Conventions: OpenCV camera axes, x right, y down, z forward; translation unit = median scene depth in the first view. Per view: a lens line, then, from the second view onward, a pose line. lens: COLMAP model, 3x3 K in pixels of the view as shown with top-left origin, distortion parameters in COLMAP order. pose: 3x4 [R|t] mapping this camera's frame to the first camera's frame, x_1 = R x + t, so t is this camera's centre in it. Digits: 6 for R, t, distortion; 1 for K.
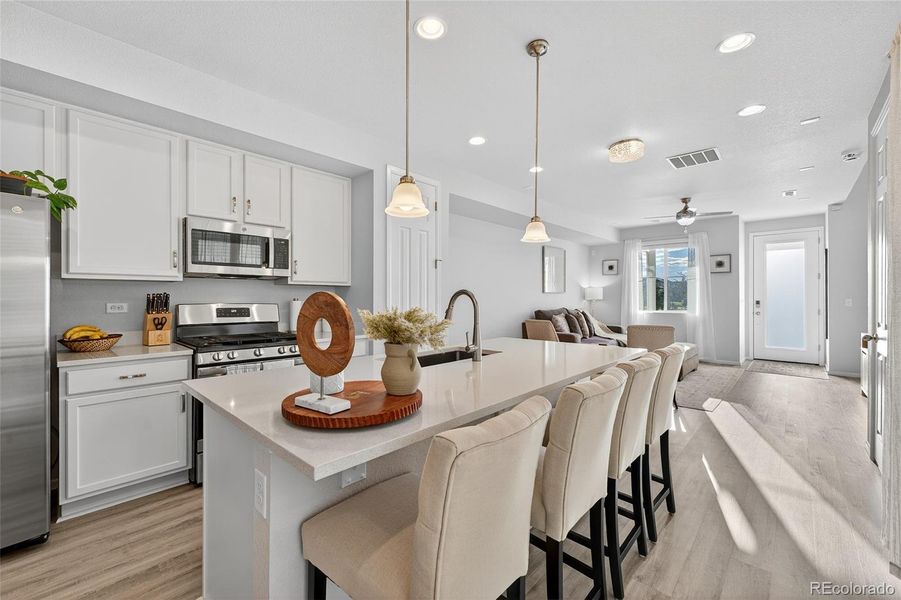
lens RADIAL K [[379.0, 0, 450.0], [0, 379.0, 297.1], [0, 0, 1]] dist [0.000564, -0.000087]
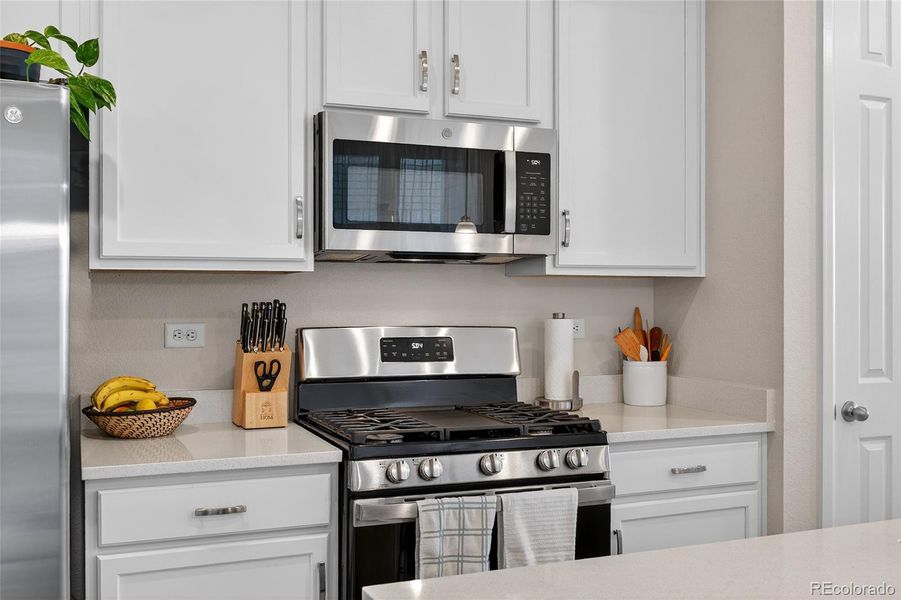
lens RADIAL K [[949.9, 0, 450.5], [0, 949.9, 300.0], [0, 0, 1]] dist [-0.005434, -0.017698]
pose [[0.908280, 0.004411, -0.418340, -0.157381], [-0.002858, 0.999987, 0.004339, -0.017538], [0.418354, -0.002746, 0.908280, 0.151358]]
